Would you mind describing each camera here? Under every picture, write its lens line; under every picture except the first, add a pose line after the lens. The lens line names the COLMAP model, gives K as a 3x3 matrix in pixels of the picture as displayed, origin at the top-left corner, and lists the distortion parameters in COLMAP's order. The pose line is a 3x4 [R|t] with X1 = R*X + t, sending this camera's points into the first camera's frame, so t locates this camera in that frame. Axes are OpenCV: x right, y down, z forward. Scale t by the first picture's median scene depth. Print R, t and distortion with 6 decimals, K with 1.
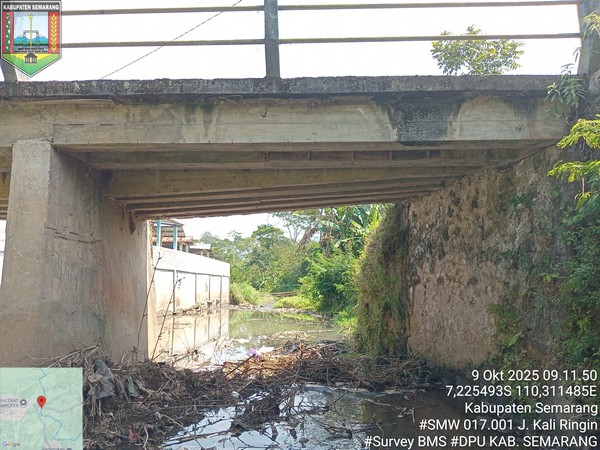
lens RADIAL K [[454.9, 0, 305.8], [0, 454.9, 232.3], [0, 0, 1]] dist [0.038447, -0.084253]
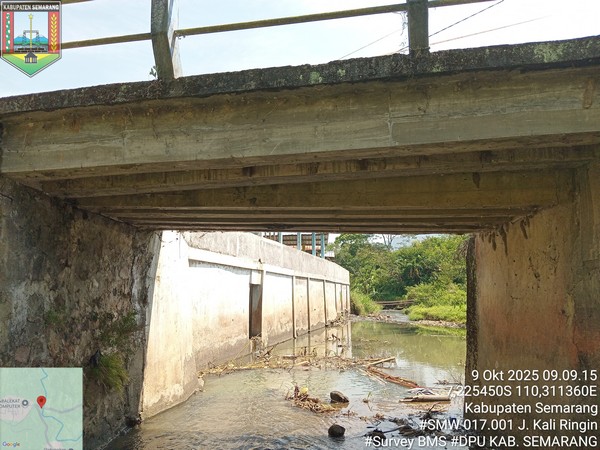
lens RADIAL K [[454.9, 0, 299.6], [0, 454.9, 228.9], [0, 0, 1]] dist [0.038447, -0.084253]
pose [[0.986958, -0.023487, -0.159256, -0.837940], [0.020433, 0.999575, -0.020786, -0.027120], [0.159677, 0.017261, 0.987018, 0.199884]]
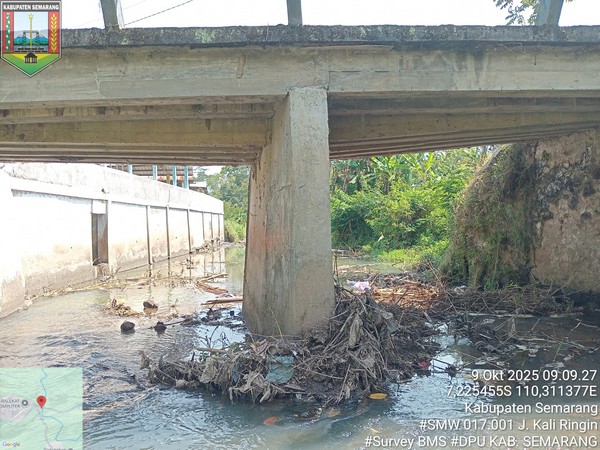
lens RADIAL K [[454.9, 0, 303.2], [0, 454.9, 231.6], [0, 0, 1]] dist [0.038447, -0.084253]
pose [[0.996271, -0.027825, 0.081673, -0.547709], [0.016010, 0.989753, 0.141891, -0.026104], [-0.084785, -0.140054, 0.986507, -0.018466]]
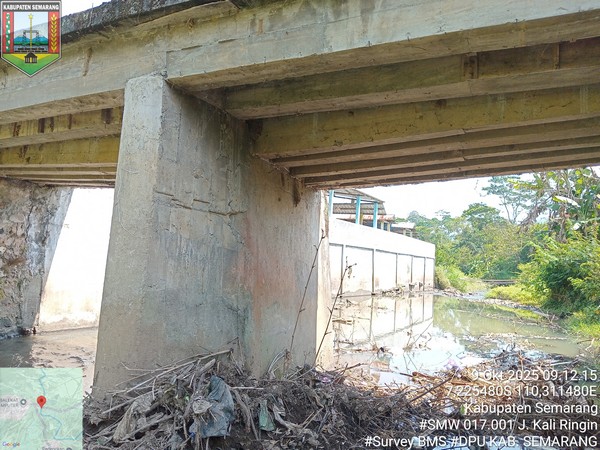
lens RADIAL K [[454.9, 0, 300.0], [0, 454.9, 229.1], [0, 0, 1]] dist [0.038447, -0.084253]
pose [[0.896108, 0.027485, -0.442984, -0.019030], [-0.010345, 0.999103, 0.041062, 0.013434], [0.443715, -0.032213, 0.895589, 0.332327]]
